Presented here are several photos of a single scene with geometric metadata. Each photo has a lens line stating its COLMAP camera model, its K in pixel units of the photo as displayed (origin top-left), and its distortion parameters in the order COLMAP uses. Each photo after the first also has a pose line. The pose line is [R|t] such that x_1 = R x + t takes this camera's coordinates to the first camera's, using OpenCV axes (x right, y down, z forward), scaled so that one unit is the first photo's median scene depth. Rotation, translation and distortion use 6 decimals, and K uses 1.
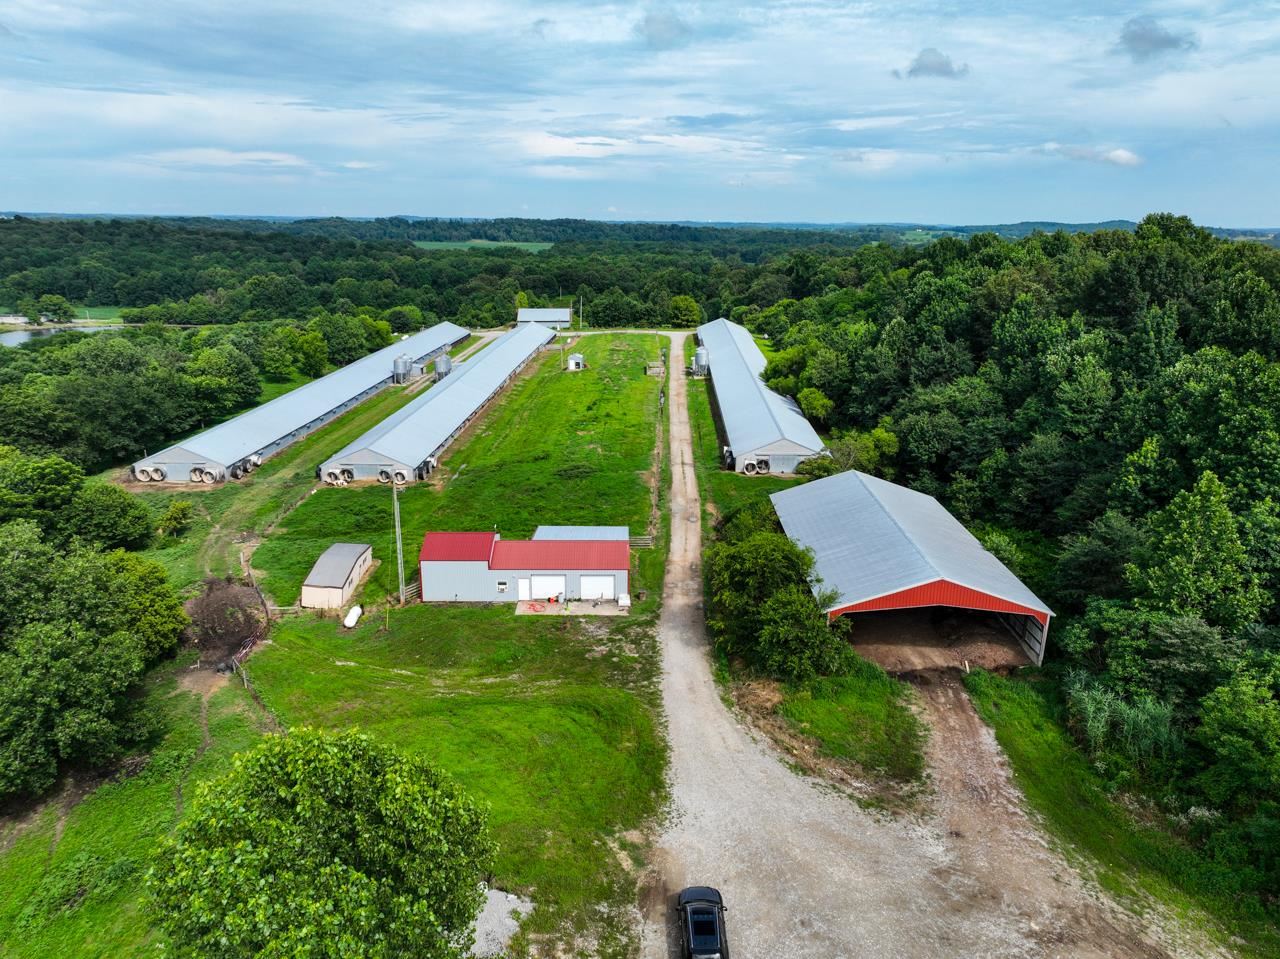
lens RADIAL K [[902.8, 0, 638.0], [0, 902.8, 476.9], [0, 0, 1]] dist [0.006965, 0.004810]
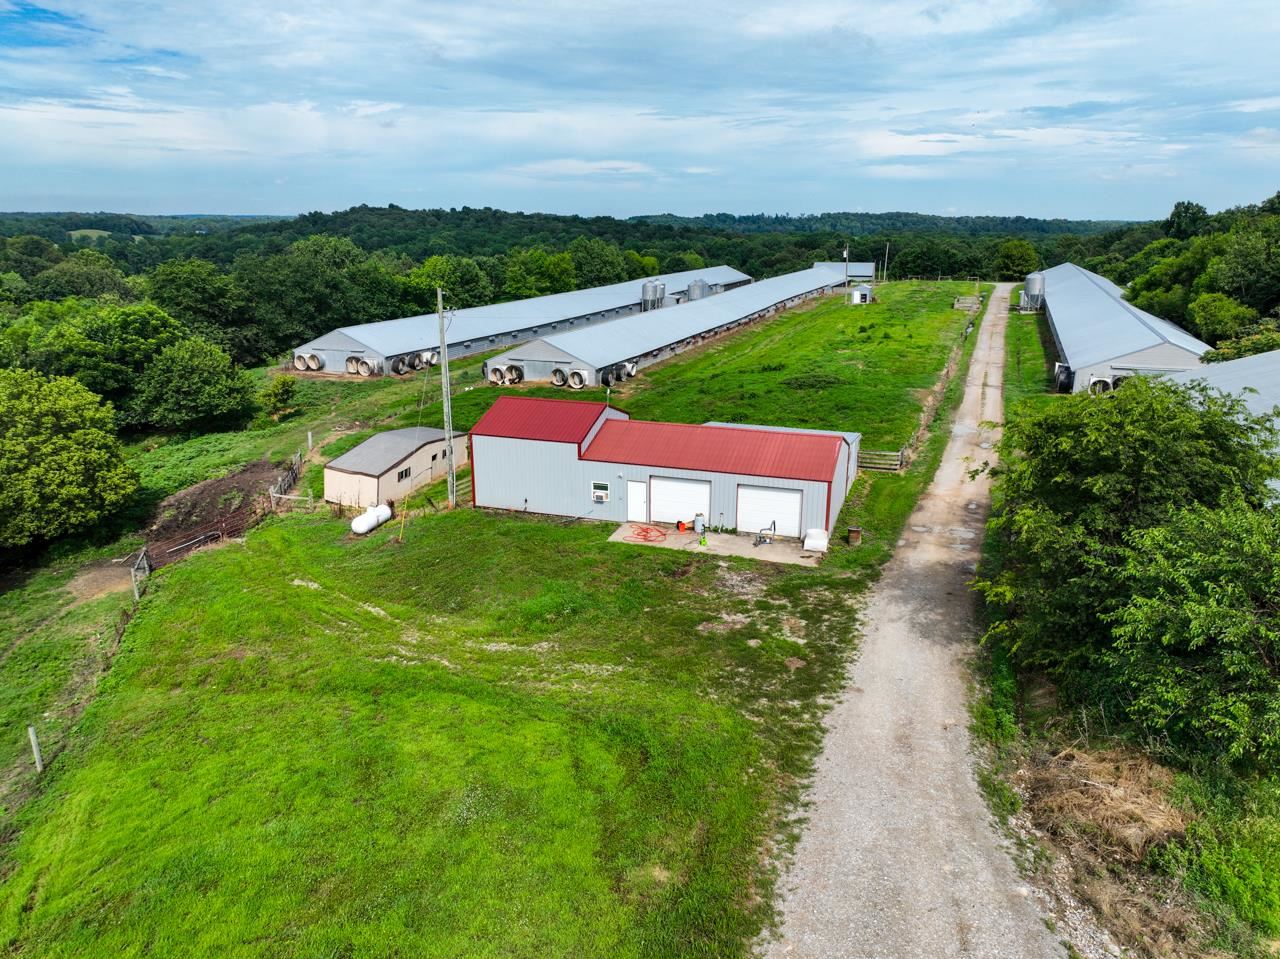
lens RADIAL K [[902.8, 0, 638.0], [0, 902.8, 476.9], [0, 0, 1]] dist [0.006965, 0.004810]
pose [[0.940143, 0.085576, -0.329860, 0.057366], [-0.086250, 0.996194, 0.012621, 0.104930], [0.329684, 0.016584, 0.943946, 0.488160]]
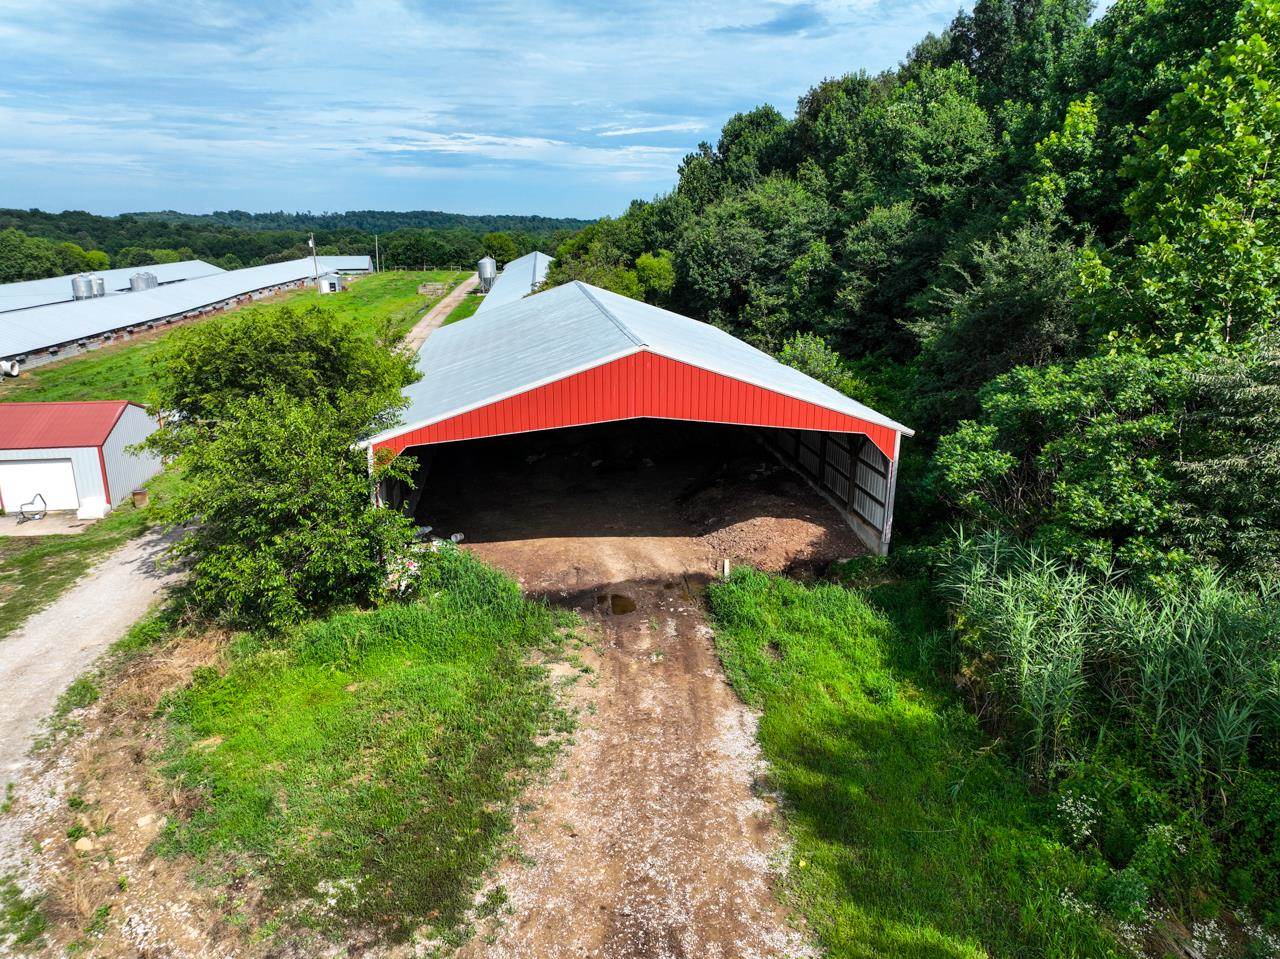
lens RADIAL K [[902.8, 0, 638.0], [0, 902.8, 476.9], [0, 0, 1]] dist [0.006965, 0.004810]
pose [[0.990049, -0.044942, 0.133350, 0.220497], [0.044883, 0.998986, 0.003447, 0.134016], [-0.133370, 0.002573, 0.991063, 0.476647]]
